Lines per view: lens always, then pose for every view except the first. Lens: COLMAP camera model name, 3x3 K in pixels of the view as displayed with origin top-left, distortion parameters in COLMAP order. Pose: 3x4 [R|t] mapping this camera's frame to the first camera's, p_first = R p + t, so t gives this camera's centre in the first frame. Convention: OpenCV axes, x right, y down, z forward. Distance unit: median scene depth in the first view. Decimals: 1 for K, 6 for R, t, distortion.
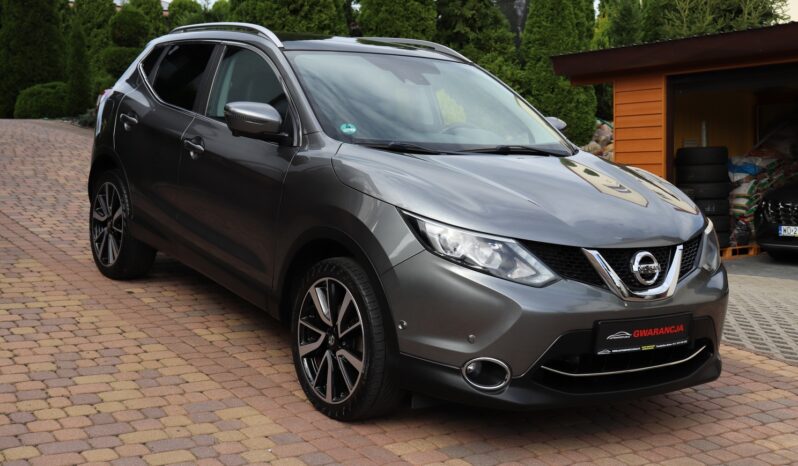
lens RADIAL K [[1126.9, 0, 399.5], [0, 1126.9, 238.7], [0, 0, 1]] dist [0.045736, 0.000000]
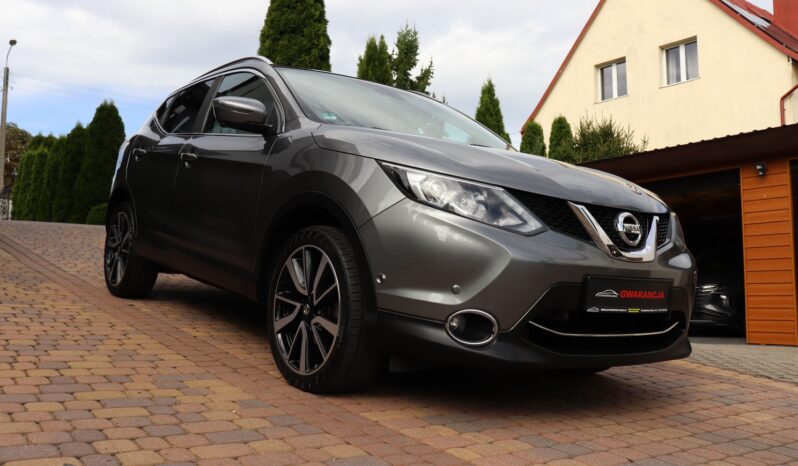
lens RADIAL K [[780.5, 0, 399.9], [0, 780.5, 225.1], [0, 0, 1]] dist [-0.090751, 0.000000]
pose [[0.999170, 0.015628, 0.037624, -0.006468], [-0.009437, 0.987165, -0.159426, 0.128275], [-0.039633, 0.158938, 0.986493, 0.332450]]
